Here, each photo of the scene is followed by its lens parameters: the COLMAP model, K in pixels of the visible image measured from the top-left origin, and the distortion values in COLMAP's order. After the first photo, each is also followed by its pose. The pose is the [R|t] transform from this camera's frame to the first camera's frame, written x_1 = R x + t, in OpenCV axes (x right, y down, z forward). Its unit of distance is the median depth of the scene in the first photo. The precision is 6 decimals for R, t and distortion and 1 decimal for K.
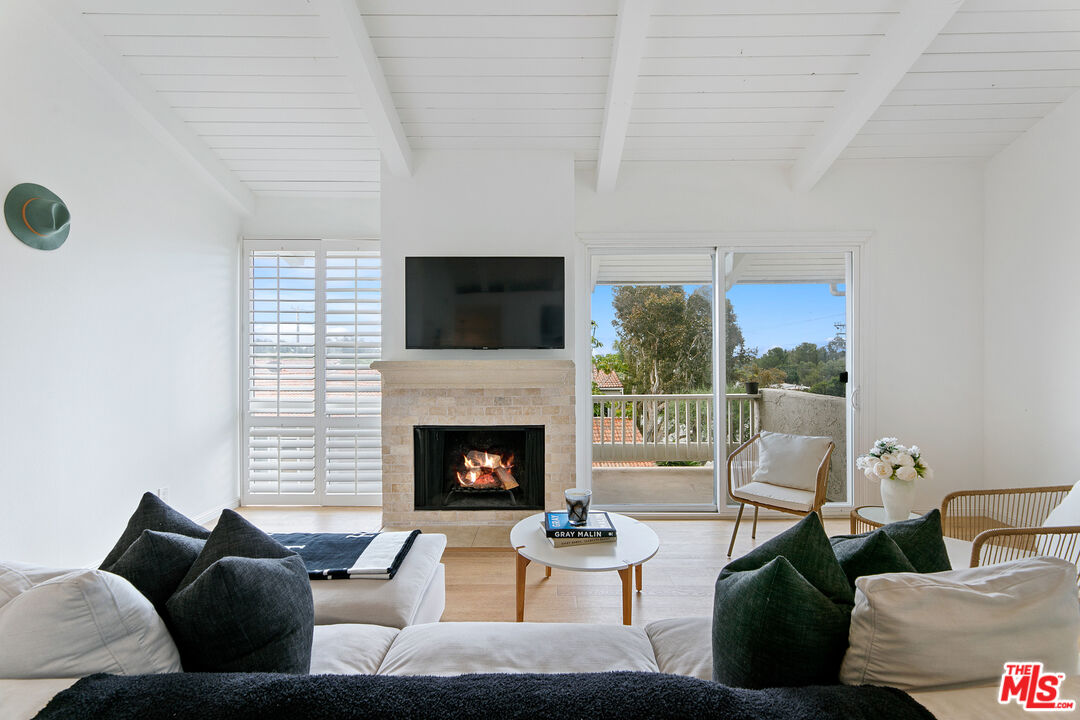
lens RADIAL K [[467.1, 0, 540.0], [0, 467.1, 360.0], [0, 0, 1]] dist [-0.001419, -0.000062]
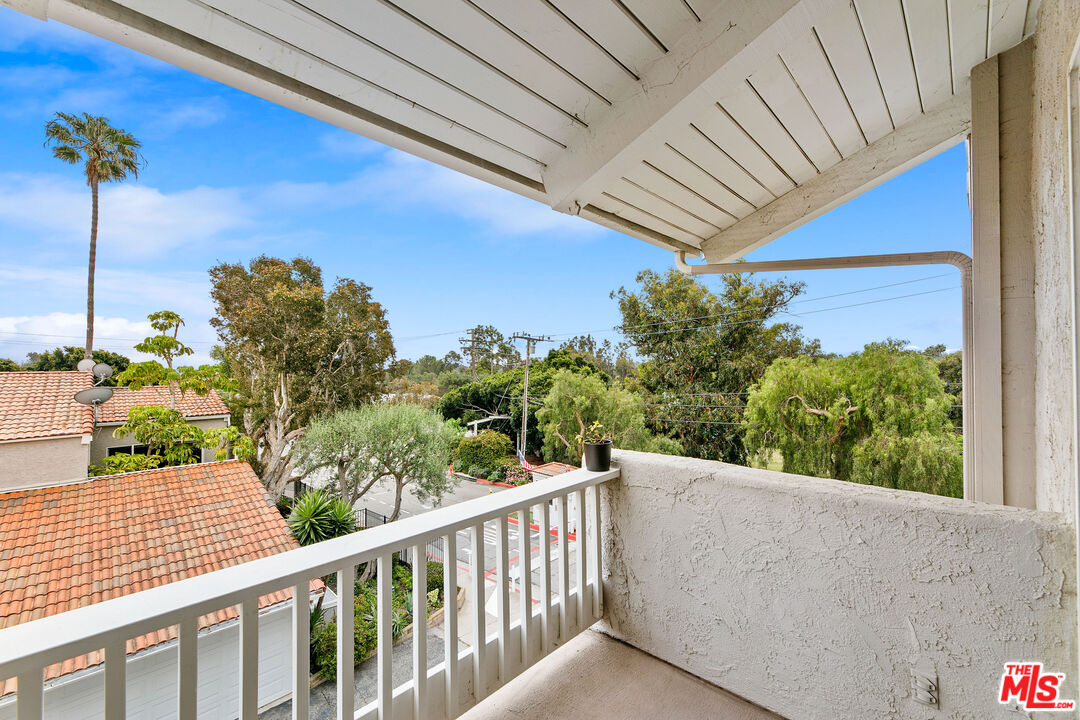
lens RADIAL K [[434.2, 0, 545.7], [0, 434.2, 363.8], [0, 0, 1]] dist [-0.000299, 0.000180]
pose [[0.691053, 0.008741, 0.722751, 0.189530], [0.001579, 0.999906, -0.013603, -0.031028], [-0.722802, 0.010542, 0.690975, 1.138478]]
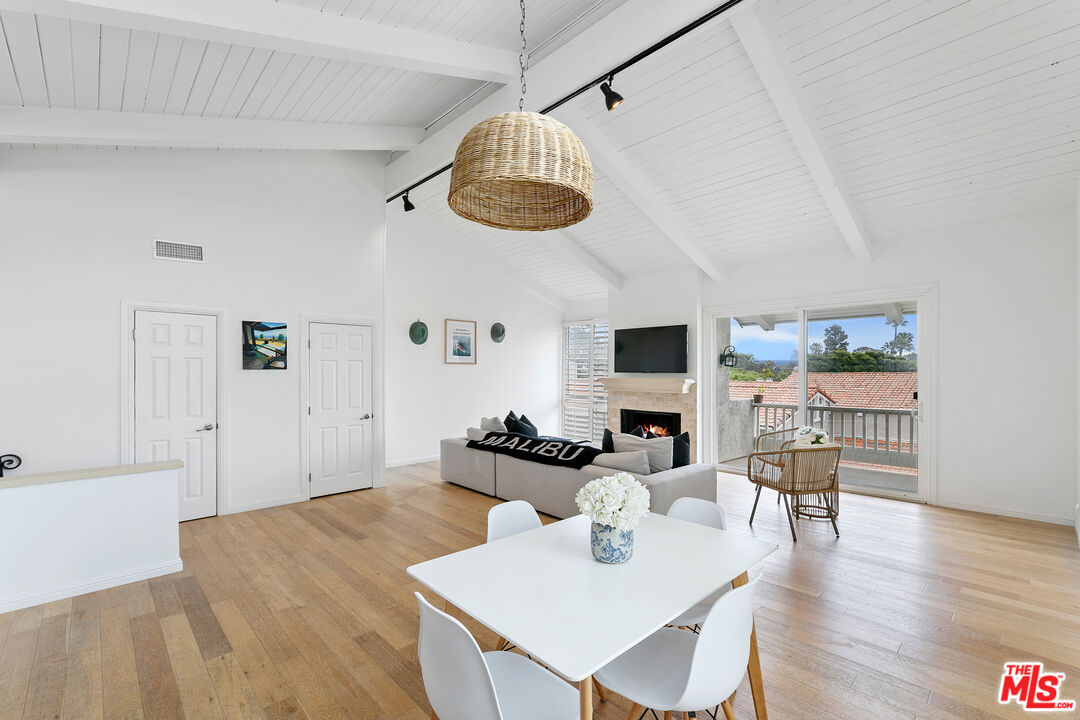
lens RADIAL K [[477.2, 0, 539.5], [0, 477.2, 370.2], [0, 0, 1]] dist [0.072520, 0.000126]
pose [[0.704856, 0.001433, -0.709349, 0.914944], [-0.003330, 0.999994, -0.001289, -0.026936], [0.709343, 0.003271, 0.704856, -0.709130]]
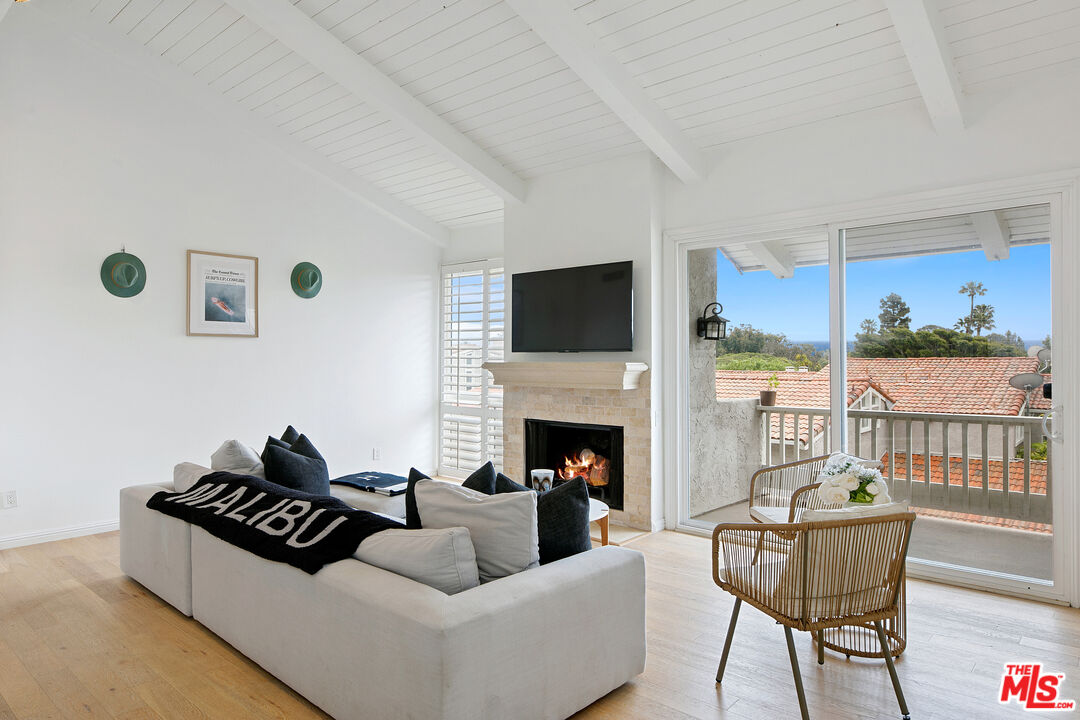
lens RADIAL K [[669.5, 0, 531.5], [0, 669.5, 354.6], [0, 0, 1]] dist [0.050435, 0.000972]
pose [[0.741809, -0.003574, -0.670602, 0.781282], [-0.001382, 0.999976, -0.006857, -0.005171], [0.670610, 0.006013, 0.741786, -0.194552]]
